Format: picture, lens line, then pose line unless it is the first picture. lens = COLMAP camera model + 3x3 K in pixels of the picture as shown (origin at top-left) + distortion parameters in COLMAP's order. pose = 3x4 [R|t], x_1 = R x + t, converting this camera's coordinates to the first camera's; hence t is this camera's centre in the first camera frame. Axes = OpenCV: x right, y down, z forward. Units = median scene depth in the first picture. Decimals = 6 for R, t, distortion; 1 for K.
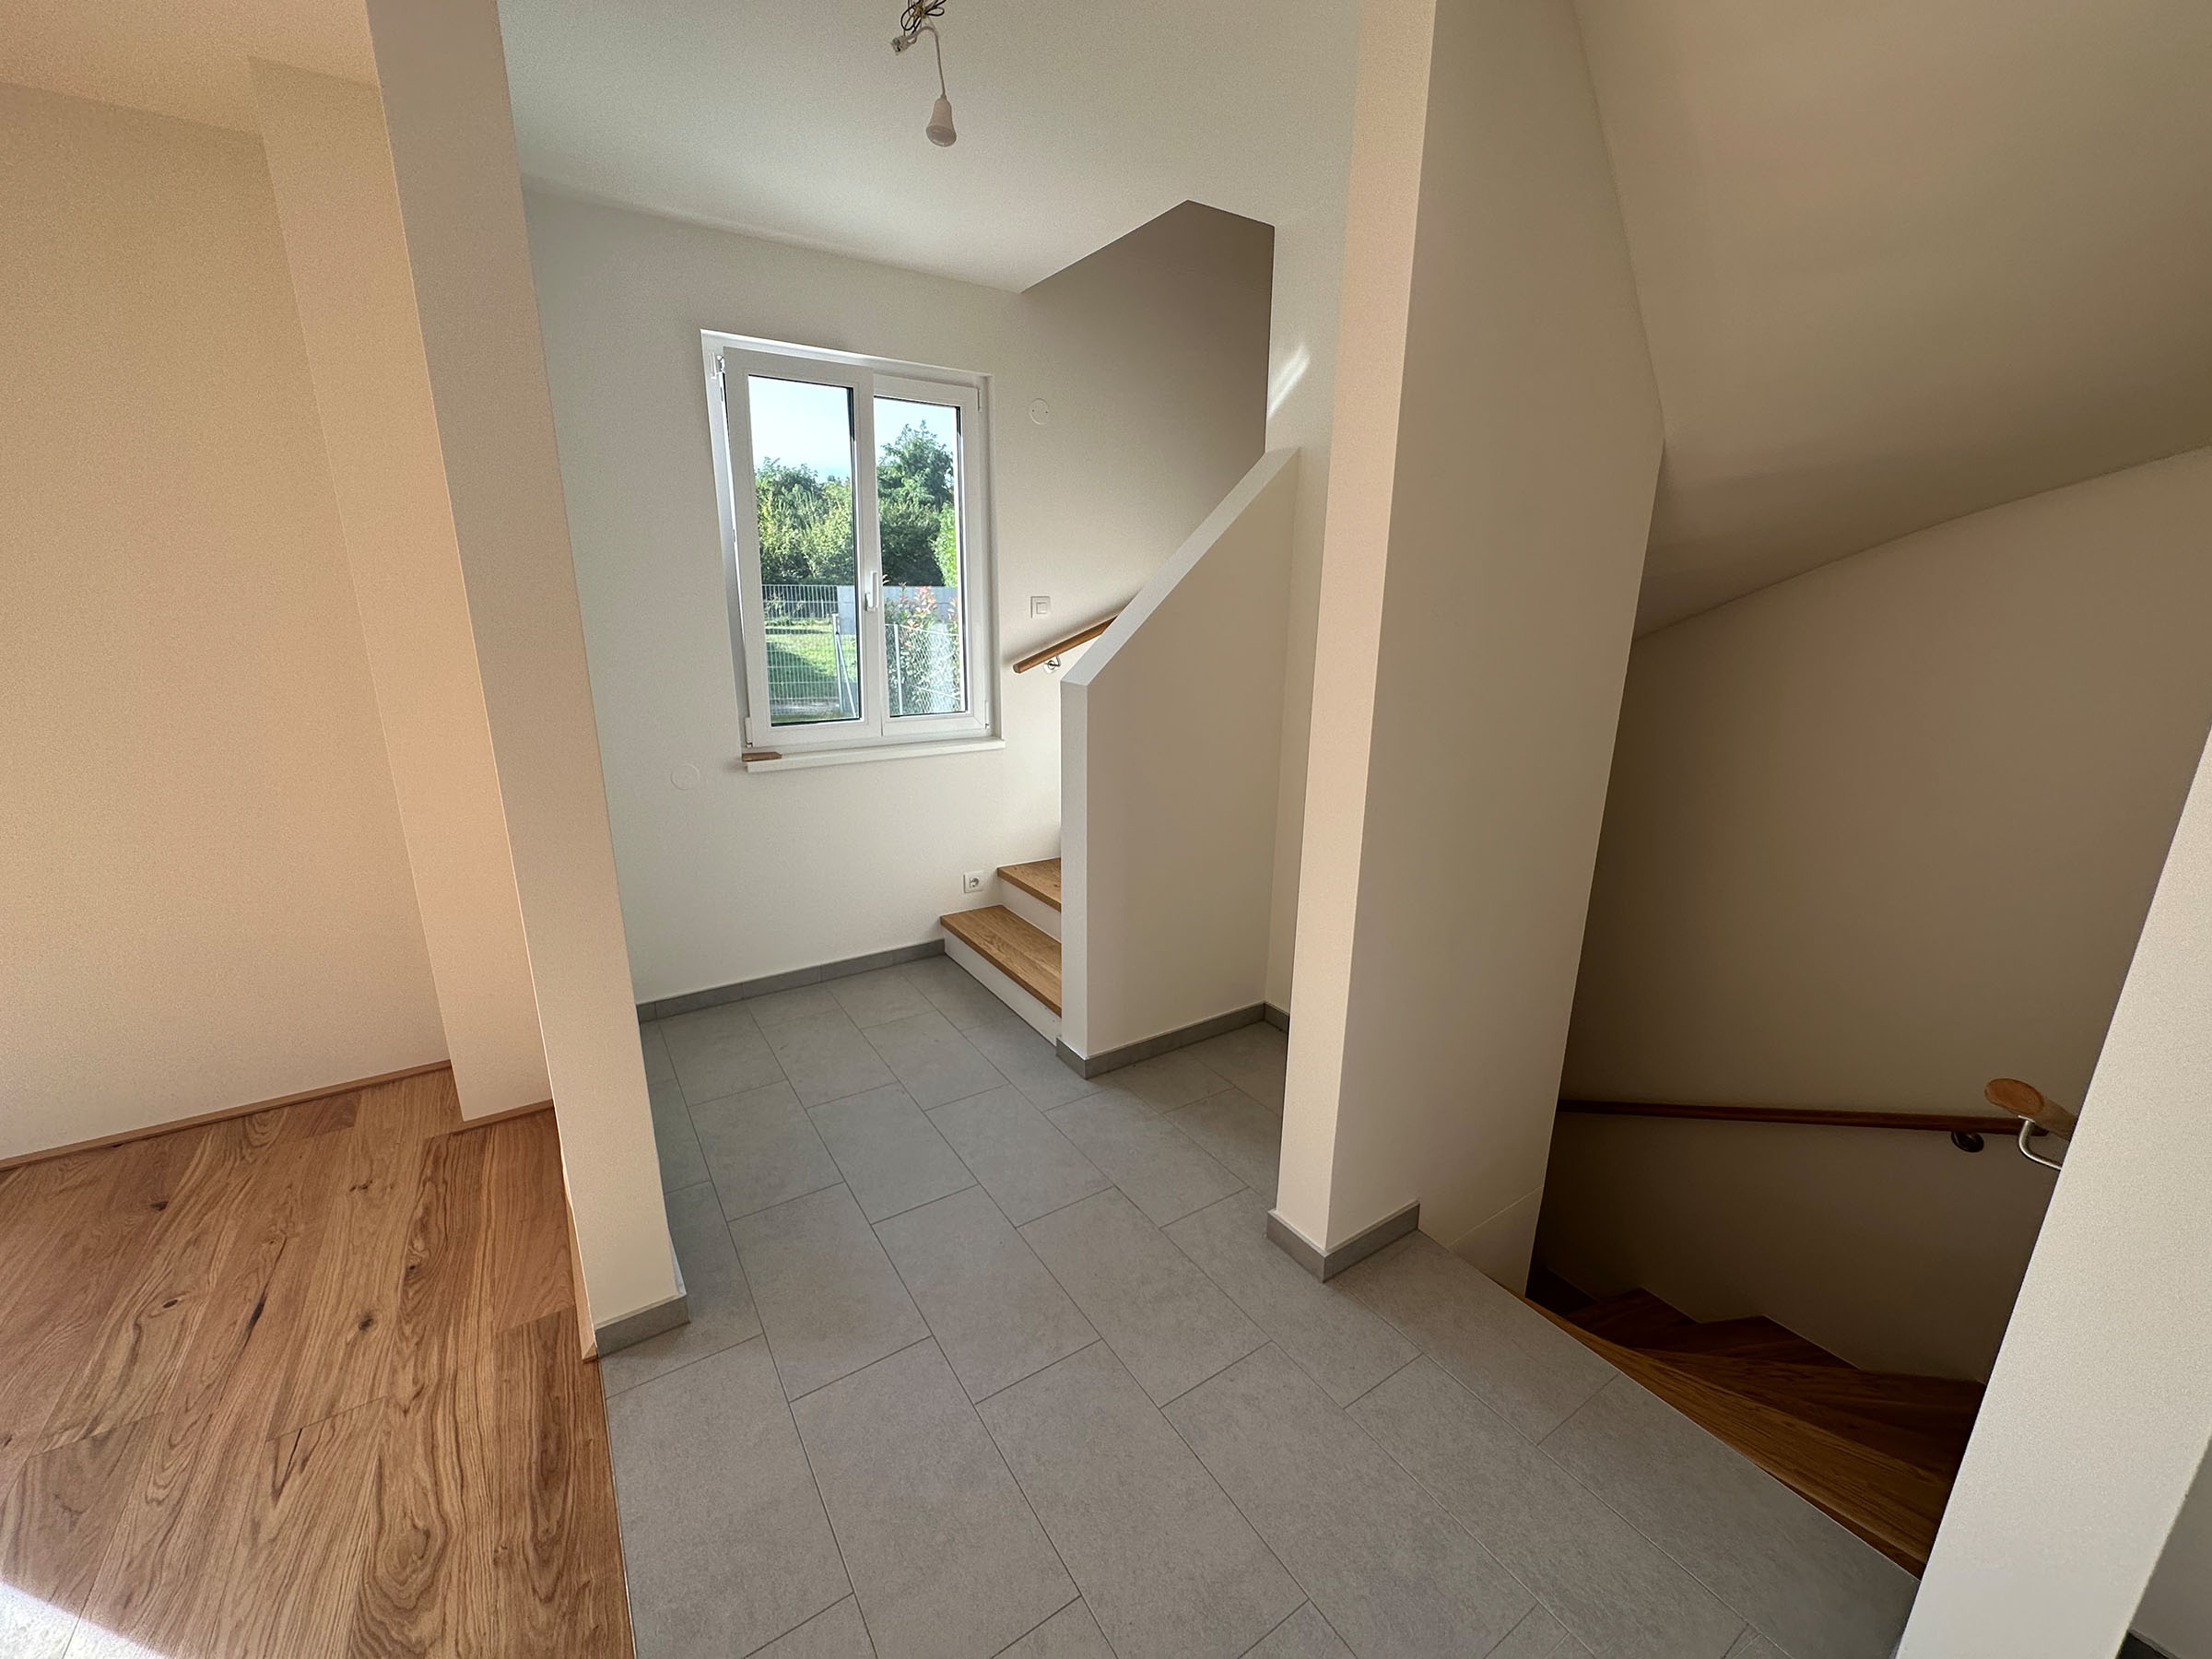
lens RADIAL K [[877.3, 0, 1091.6], [0, 877.3, 835.4], [0, 0, 1]] dist [-0.006012, 0.002234]
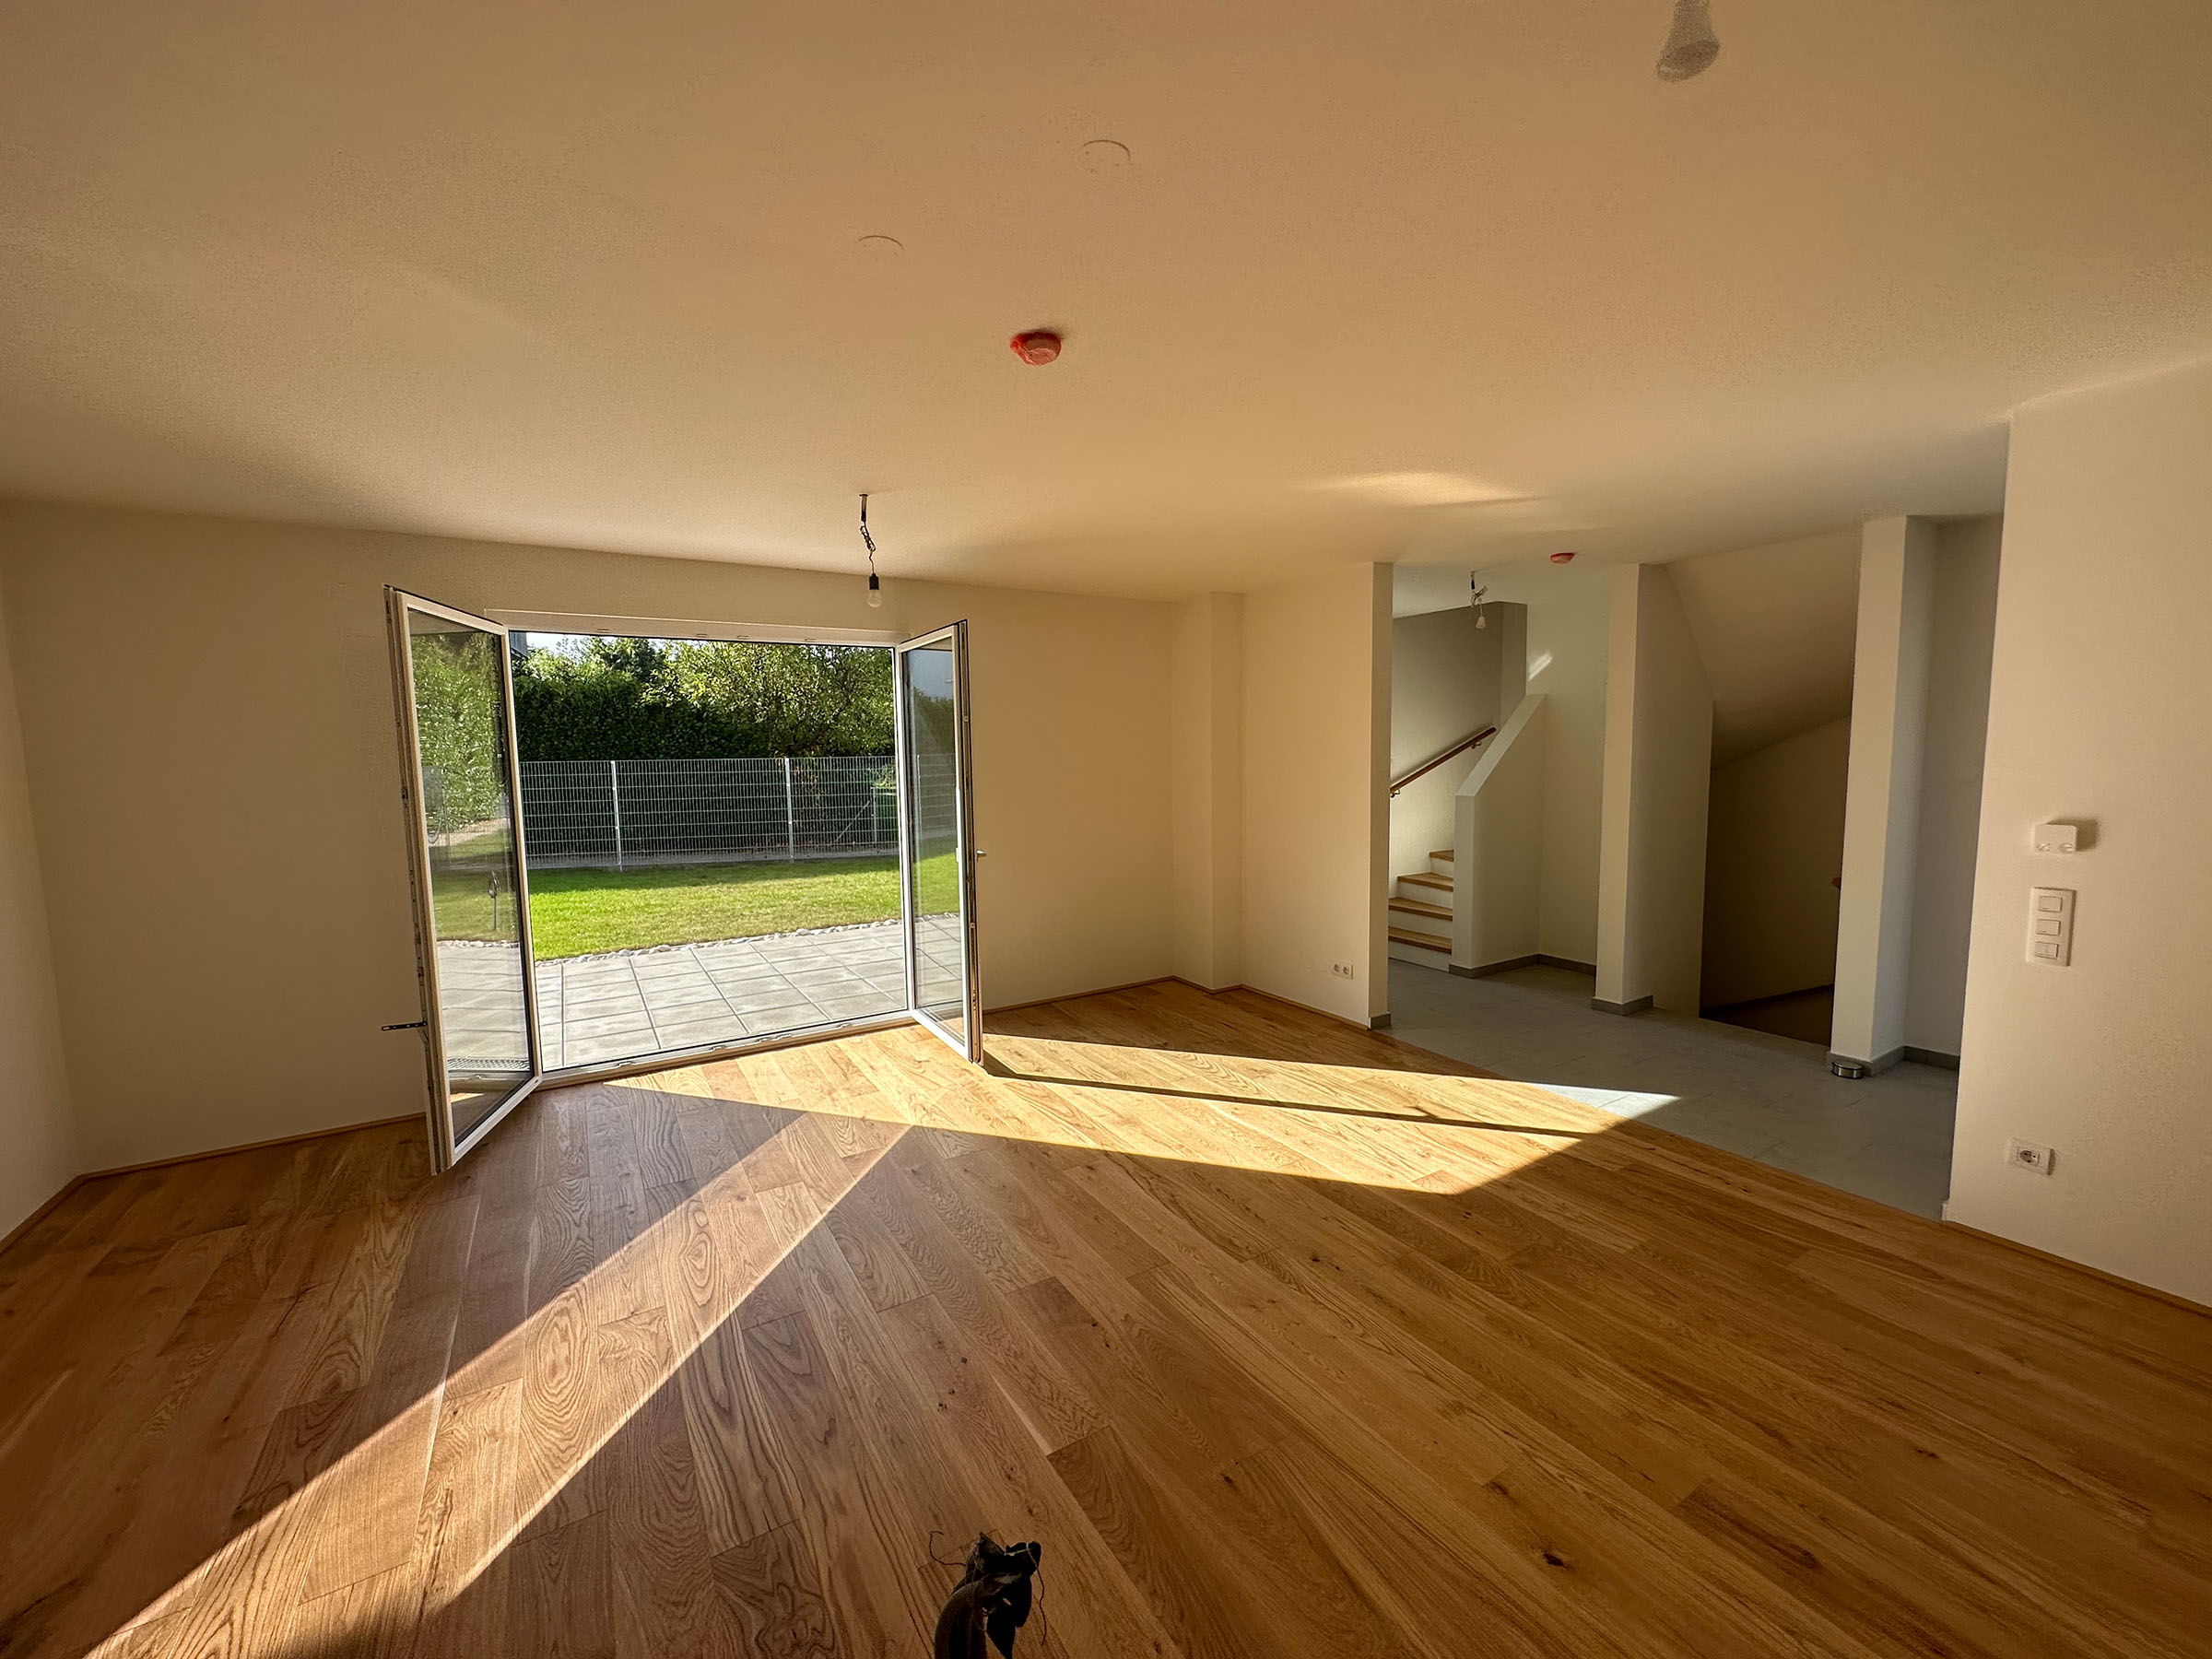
lens RADIAL K [[877.3, 0, 1105.4], [0, 877.3, 842.0], [0, 0, 1]] dist [-0.006012, 0.002234]
pose [[0.999678, -0.020892, -0.014437, -1.146766], [0.018104, 0.984972, -0.171762, 0.402046], [0.017809, 0.171446, 0.985033, -1.559978]]
